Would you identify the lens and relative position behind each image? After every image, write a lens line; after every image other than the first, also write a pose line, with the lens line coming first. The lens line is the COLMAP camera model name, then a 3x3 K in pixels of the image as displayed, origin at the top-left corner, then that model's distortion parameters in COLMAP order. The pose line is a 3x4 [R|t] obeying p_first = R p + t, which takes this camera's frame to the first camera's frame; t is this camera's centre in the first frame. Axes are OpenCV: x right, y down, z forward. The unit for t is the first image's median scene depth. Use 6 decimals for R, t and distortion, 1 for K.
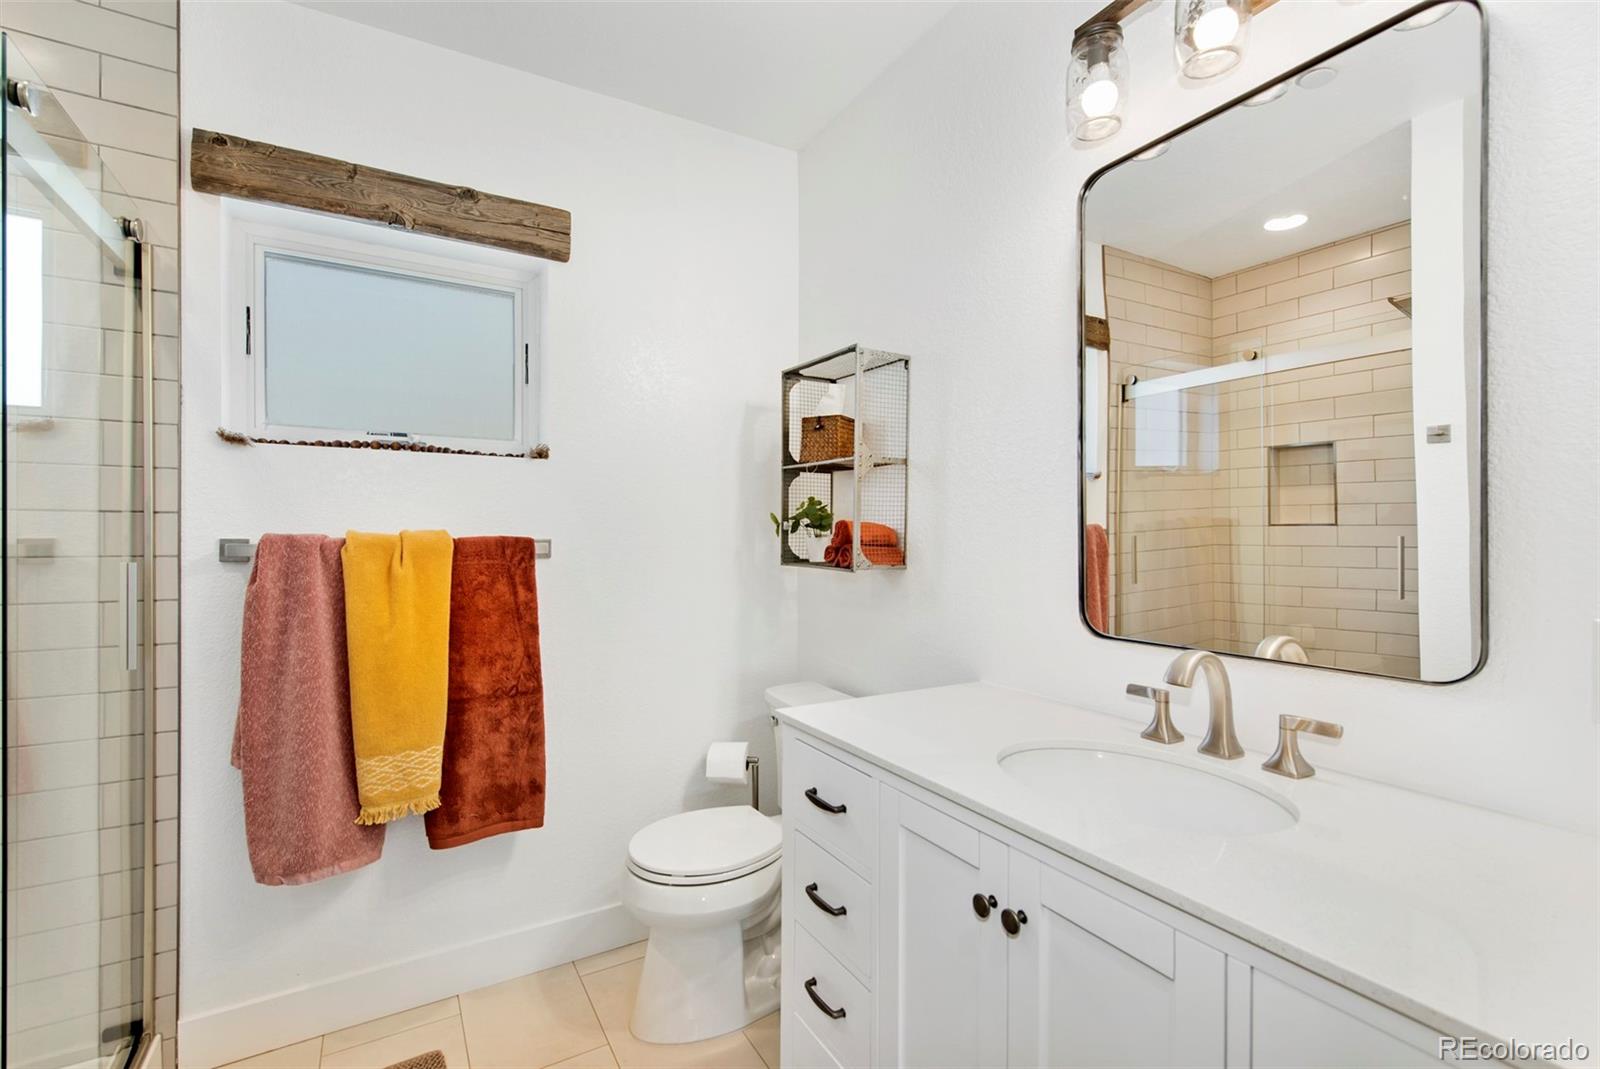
lens RADIAL K [[703.2, 0, 797.6], [0, 703.2, 535.7], [0, 0, 1]] dist [0.014869, -0.004700]
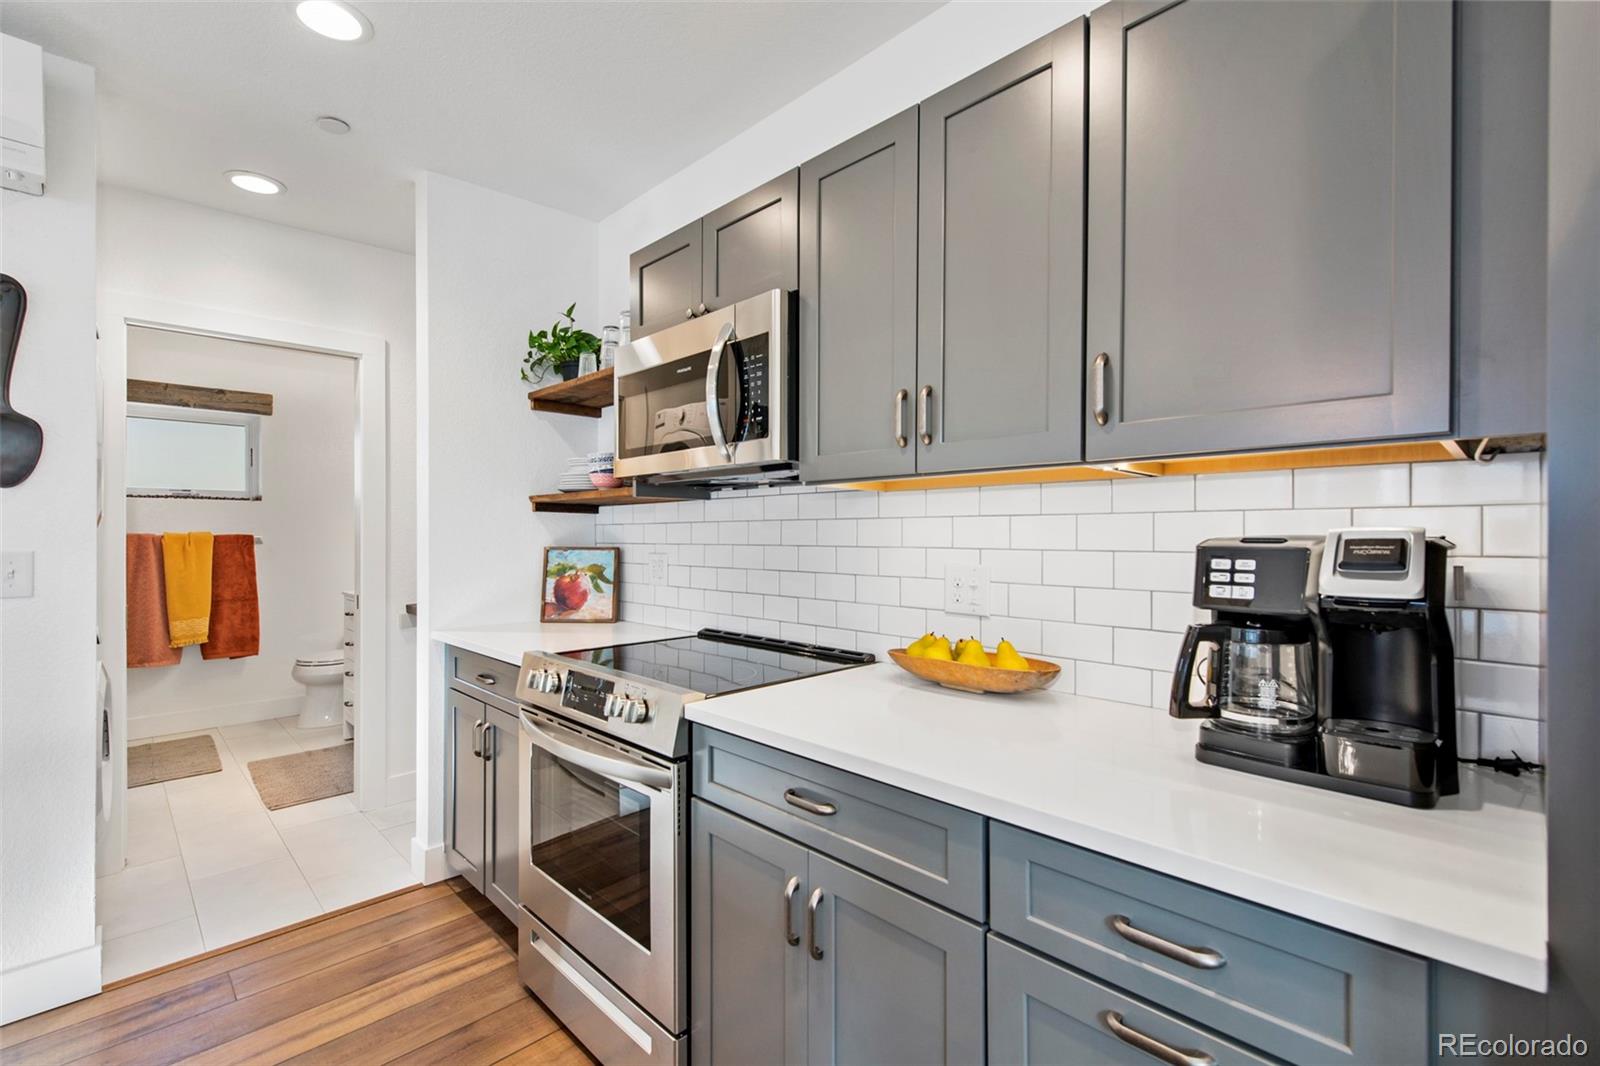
lens RADIAL K [[703.2, 0, 801.5], [0, 703.2, 532.5], [0, 0, 1]] dist [0.014869, -0.004700]
pose [[0.968610, -0.003514, 0.248559, 0.855733], [0.004345, 0.999987, -0.002796, 0.009948], [-0.248545, 0.003788, 0.968613, -1.844697]]
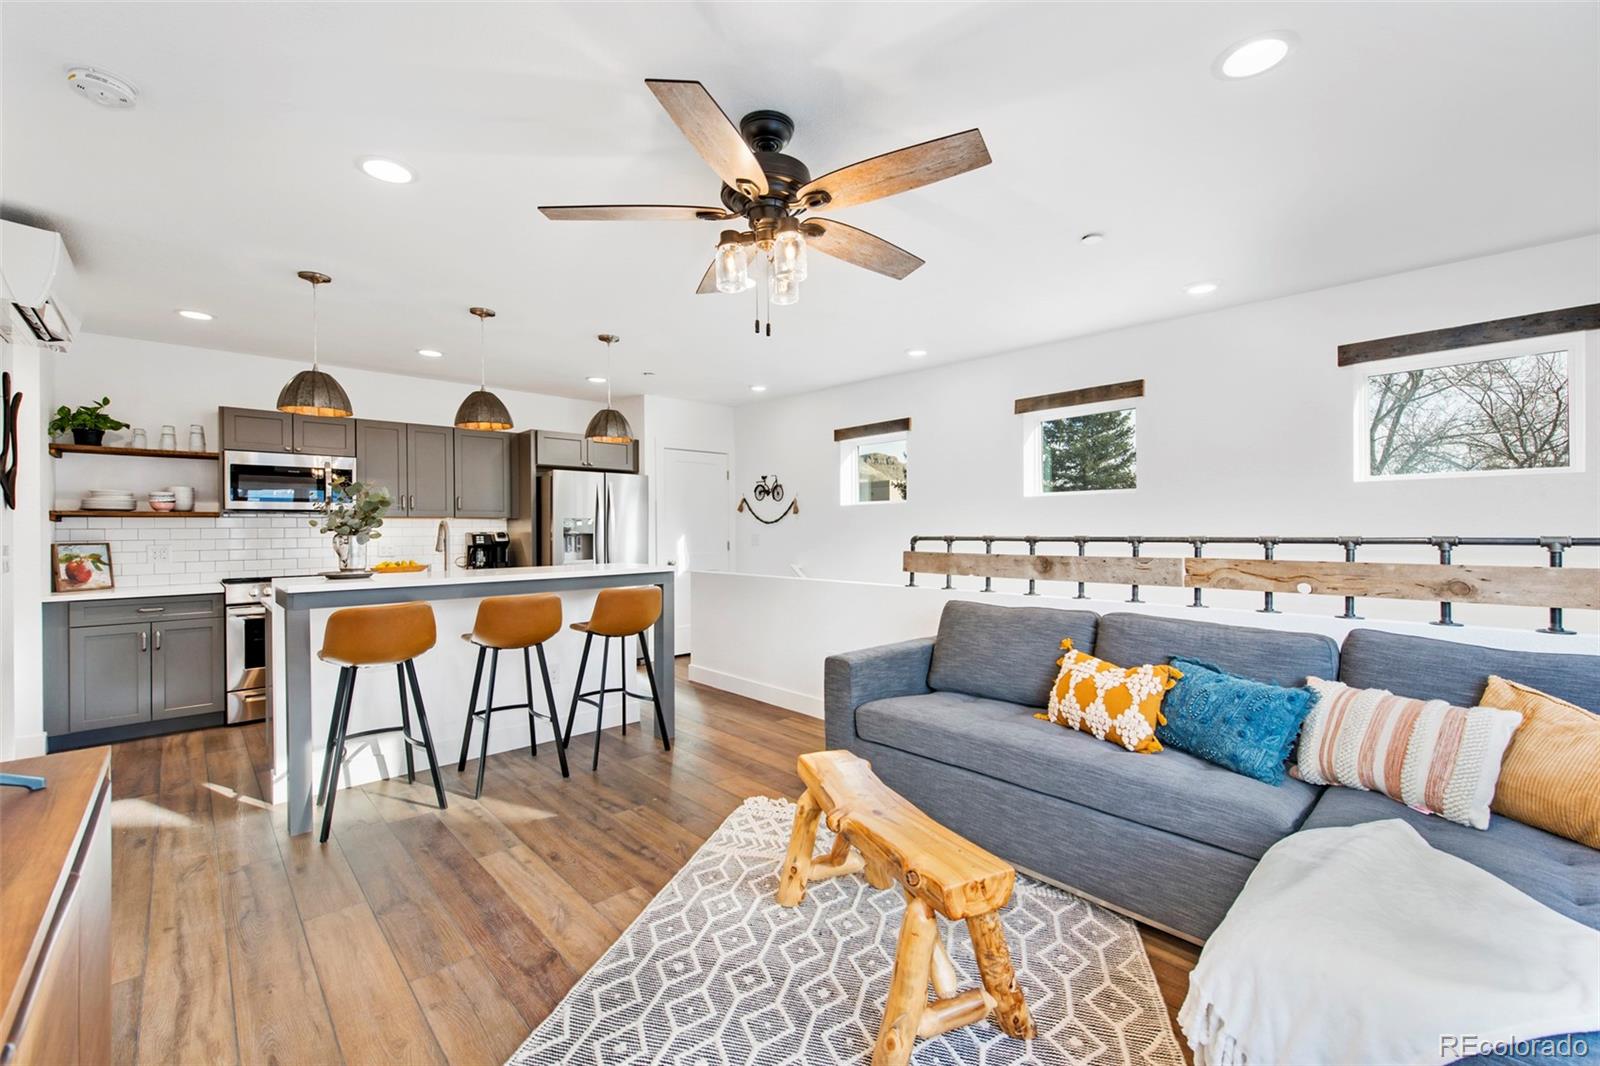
lens RADIAL K [[662.6, 0, 792.9], [0, 662.6, 530.6], [0, 0, 1]] dist [0.009353, -0.003006]
pose [[-0.205038, -0.002076, 0.978752, -1.932547], [0.010034, 0.999941, 0.004223, 0.006495], [-0.978703, 0.010687, -0.205005, -2.164721]]
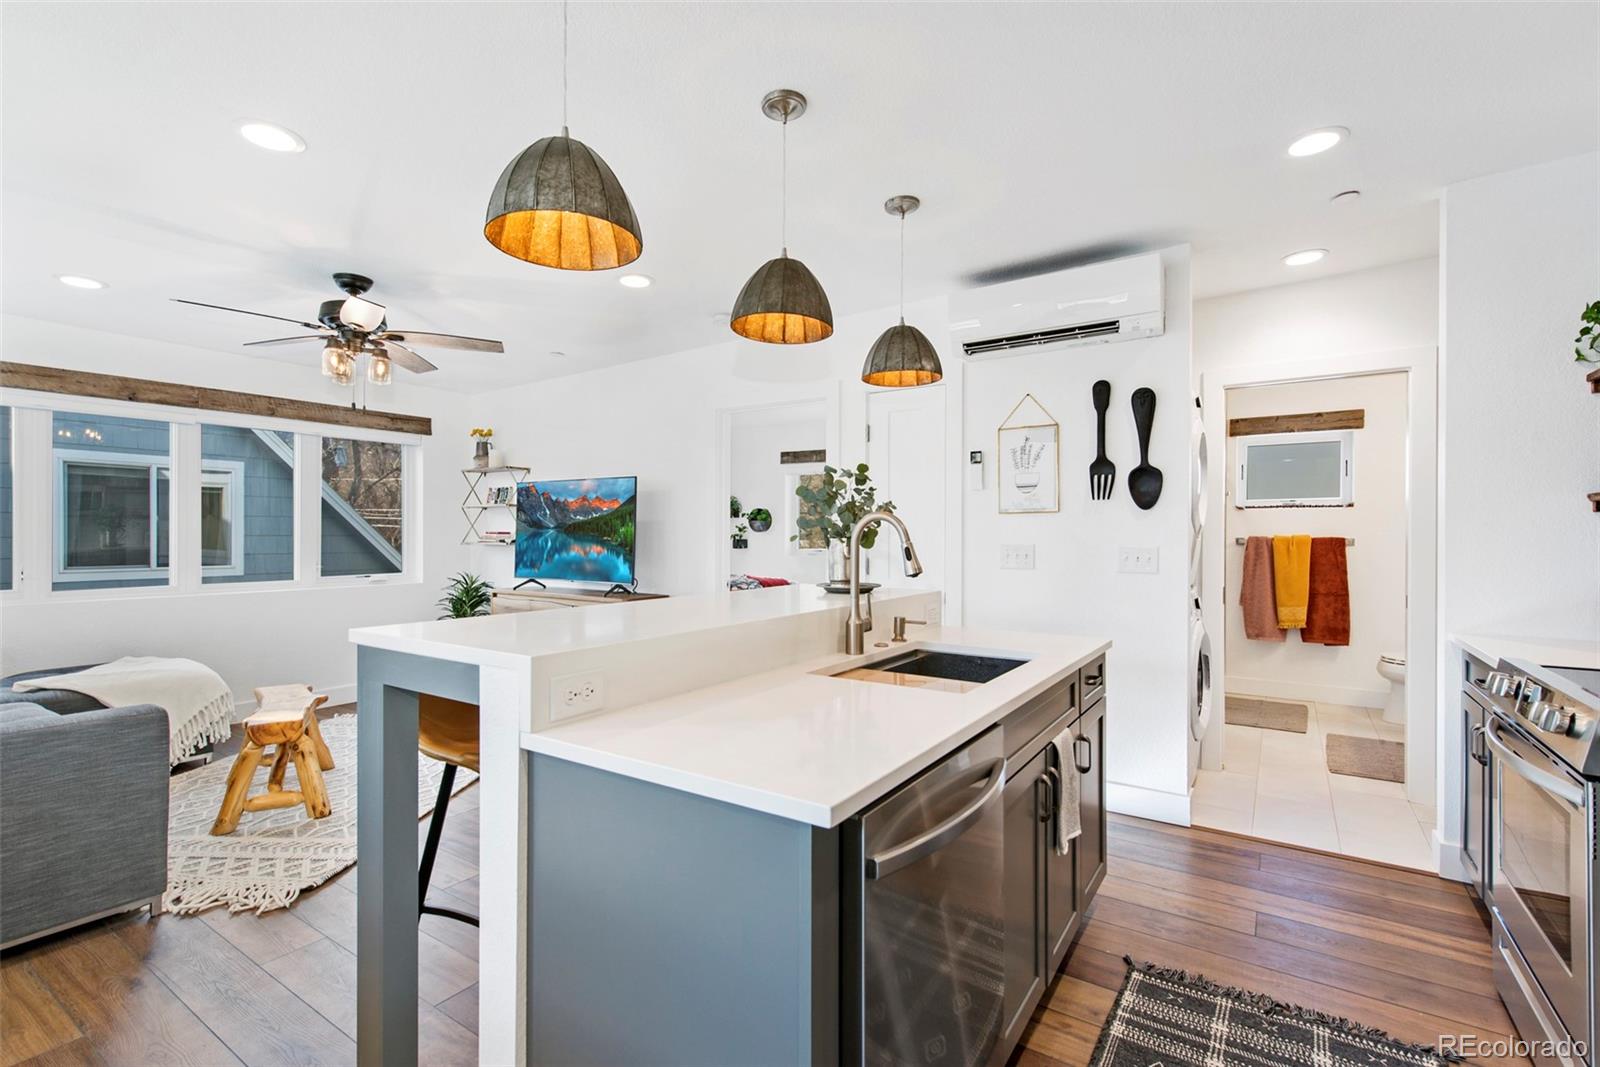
lens RADIAL K [[703.2, 0, 801.6], [0, 703.2, 536.7], [0, 0, 1]] dist [0.014869, -0.004700]
pose [[0.433871, 0.000923, -0.900975, 1.189700], [-0.004847, 0.999987, -0.001310, 0.012137], [0.900962, 0.004935, 0.433870, -2.090863]]
